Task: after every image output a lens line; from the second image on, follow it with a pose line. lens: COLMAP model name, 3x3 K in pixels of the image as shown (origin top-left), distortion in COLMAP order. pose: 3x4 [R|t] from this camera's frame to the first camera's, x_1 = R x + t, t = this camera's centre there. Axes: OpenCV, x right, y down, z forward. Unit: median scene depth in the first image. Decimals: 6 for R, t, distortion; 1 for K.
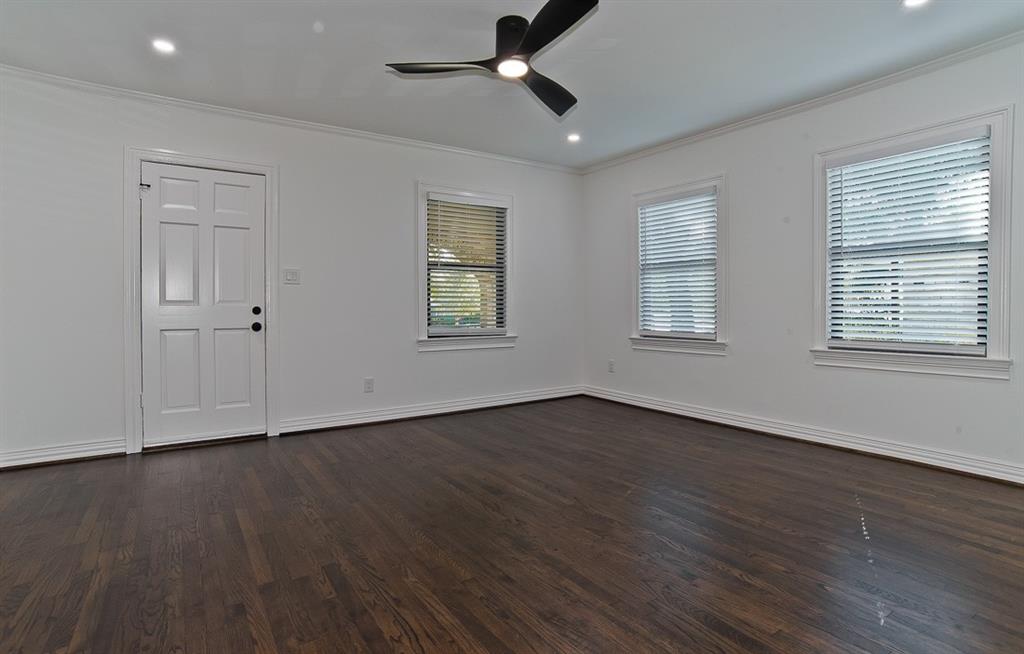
lens RADIAL K [[521.7, 0, 509.6], [0, 521.7, 314.2], [0, 0, 1]] dist [-0.088137, 0.073937]
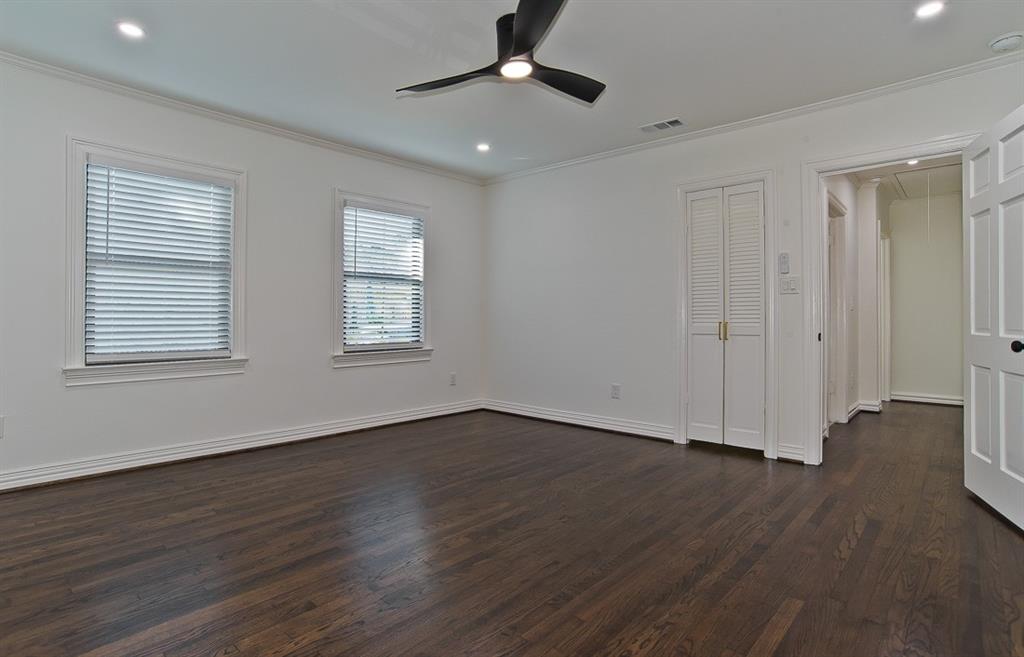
lens RADIAL K [[521.7, 0, 509.6], [0, 521.7, 315.7], [0, 0, 1]] dist [-0.088137, 0.073937]
pose [[-0.240085, 0.000997, 0.970751, -0.846431], [0.012160, 0.999924, 0.001980, -0.022504], [-0.970676, 0.012280, -0.240079, 1.146757]]
